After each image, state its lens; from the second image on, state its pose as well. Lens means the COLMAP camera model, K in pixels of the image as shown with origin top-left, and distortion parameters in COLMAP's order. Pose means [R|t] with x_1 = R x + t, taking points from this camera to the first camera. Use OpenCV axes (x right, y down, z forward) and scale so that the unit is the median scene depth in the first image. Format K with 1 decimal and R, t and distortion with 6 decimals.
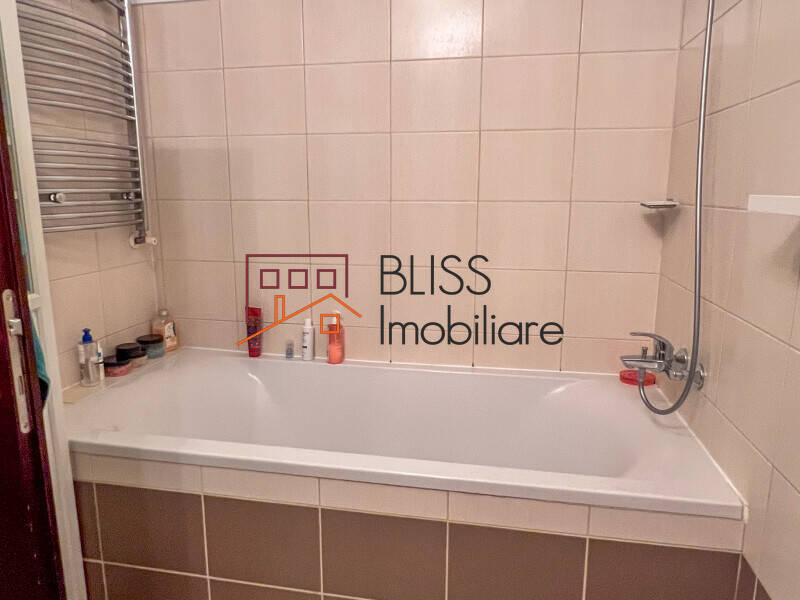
lens RADIAL K [[570.4, 0, 398.9], [0, 570.4, 300.7], [0, 0, 1]] dist [-0.009447, 0.003926]
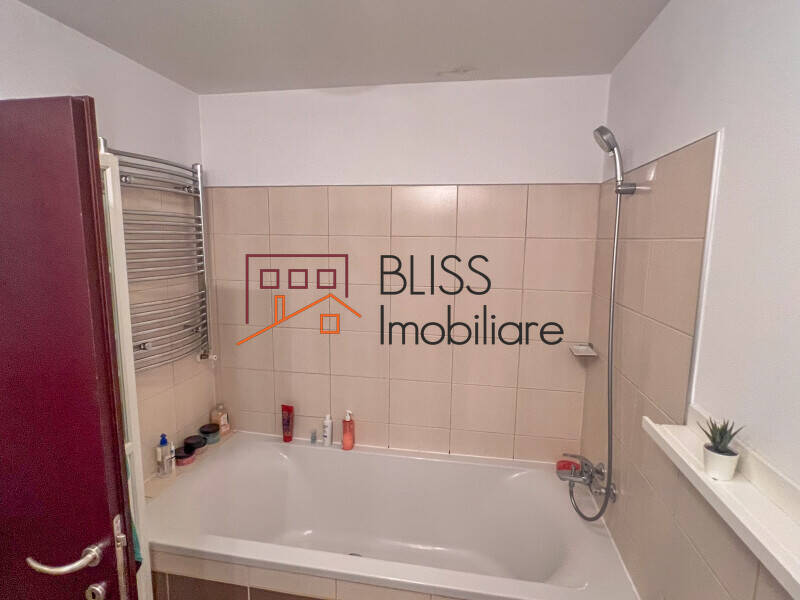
lens RADIAL K [[432.3, 0, 402.2], [0, 432.3, 298.6], [0, 0, 1]] dist [-0.010172, -0.000260]
pose [[0.999904, 0.004204, 0.013206, 0.002439], [-0.003348, 0.997933, -0.064170, -0.193612], [-0.013449, 0.064119, 0.997852, -0.044265]]
